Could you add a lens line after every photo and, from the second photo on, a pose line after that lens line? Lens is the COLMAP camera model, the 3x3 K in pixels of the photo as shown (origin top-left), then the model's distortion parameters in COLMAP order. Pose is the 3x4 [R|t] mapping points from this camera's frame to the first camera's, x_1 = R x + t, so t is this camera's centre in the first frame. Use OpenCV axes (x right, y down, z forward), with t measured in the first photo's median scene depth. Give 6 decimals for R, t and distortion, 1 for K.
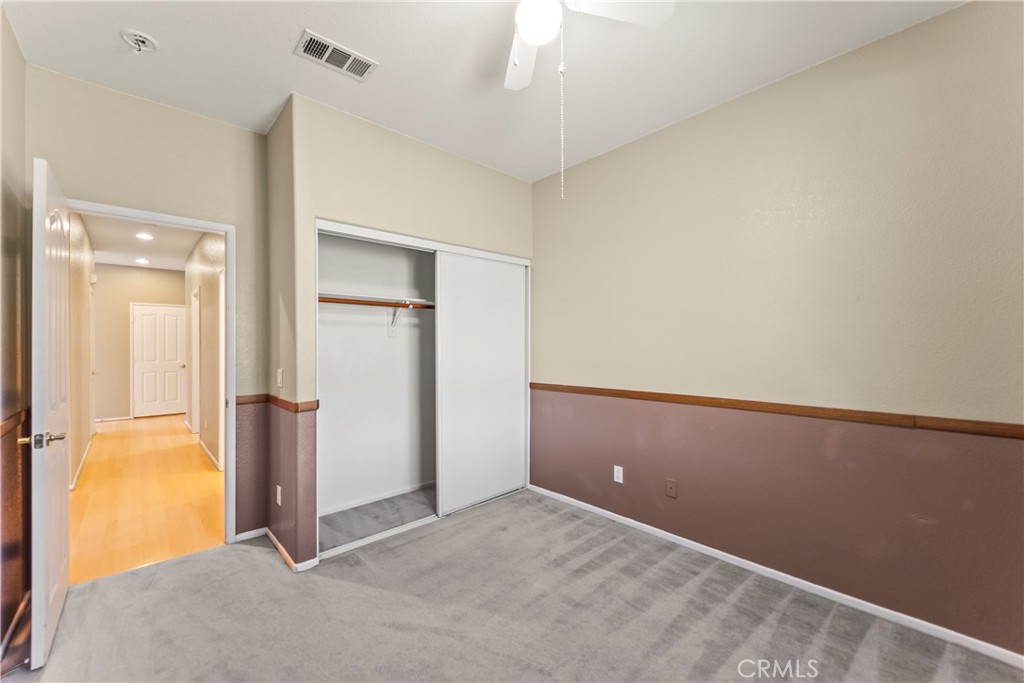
lens RADIAL K [[407.2, 0, 513.4], [0, 407.2, 349.4], [0, 0, 1]] dist [-0.000689, -0.000372]
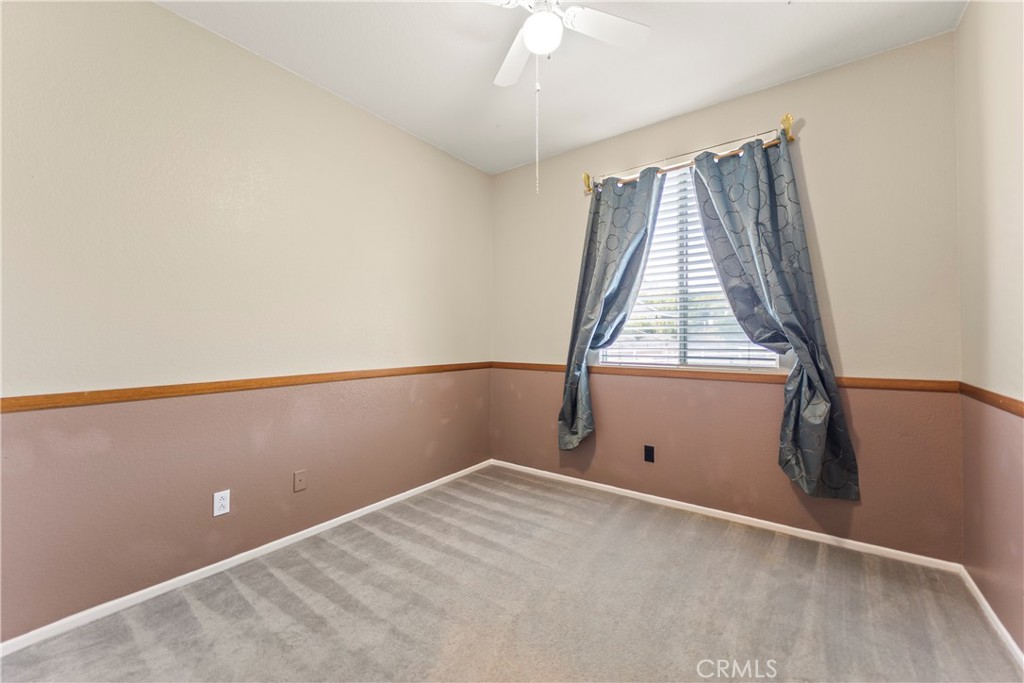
lens RADIAL K [[411.0, 0, 509.0], [0, 411.0, 339.6], [0, 0, 1]] dist [0.003491, -0.000136]
pose [[-0.180207, -0.007849, 0.983597, -0.653912], [0.006095, 0.999940, 0.009096, 0.028731], [-0.983610, 0.007634, -0.180148, 0.798181]]
